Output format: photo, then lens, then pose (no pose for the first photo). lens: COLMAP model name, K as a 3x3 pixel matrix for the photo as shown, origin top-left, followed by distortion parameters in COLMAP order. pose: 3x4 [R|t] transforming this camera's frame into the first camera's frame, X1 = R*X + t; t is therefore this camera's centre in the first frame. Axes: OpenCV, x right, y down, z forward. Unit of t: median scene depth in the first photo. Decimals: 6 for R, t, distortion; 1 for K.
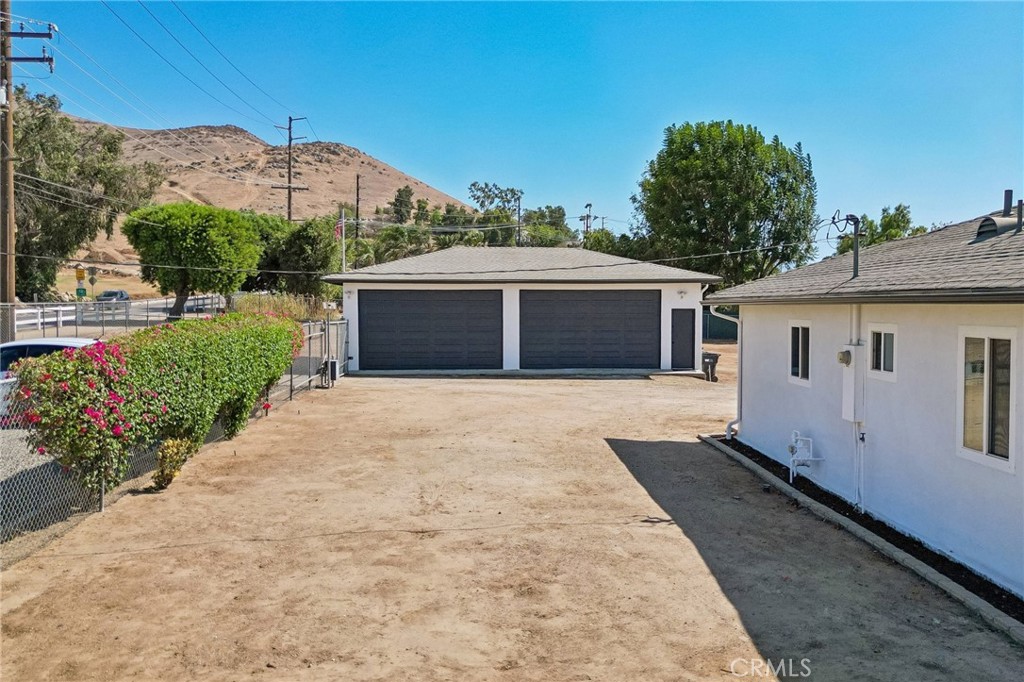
lens RADIAL K [[888.0, 0, 512.0], [0, 888.0, 341.0], [0, 0, 1]] dist [-0.001682, -0.006270]
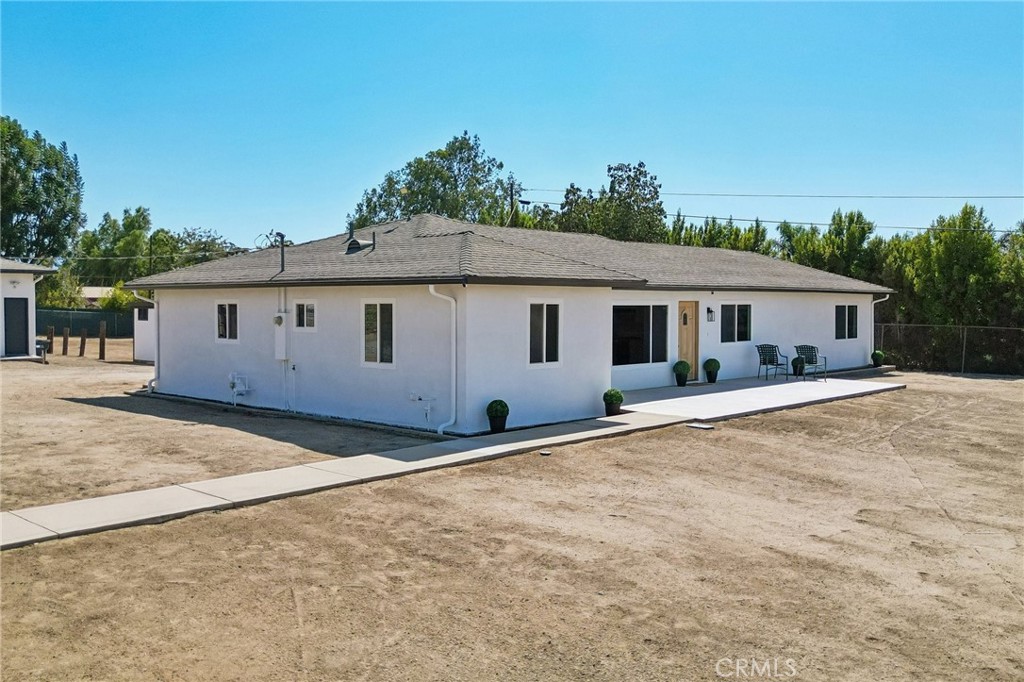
lens RADIAL K [[888.0, 0, 512.0], [0, 888.0, 341.0], [0, 0, 1]] dist [-0.001682, -0.006270]
pose [[0.667379, -0.028891, 0.744158, -0.368646], [0.027604, 0.999520, 0.014048, 0.030353], [-0.744207, 0.011166, 0.667856, -0.267967]]
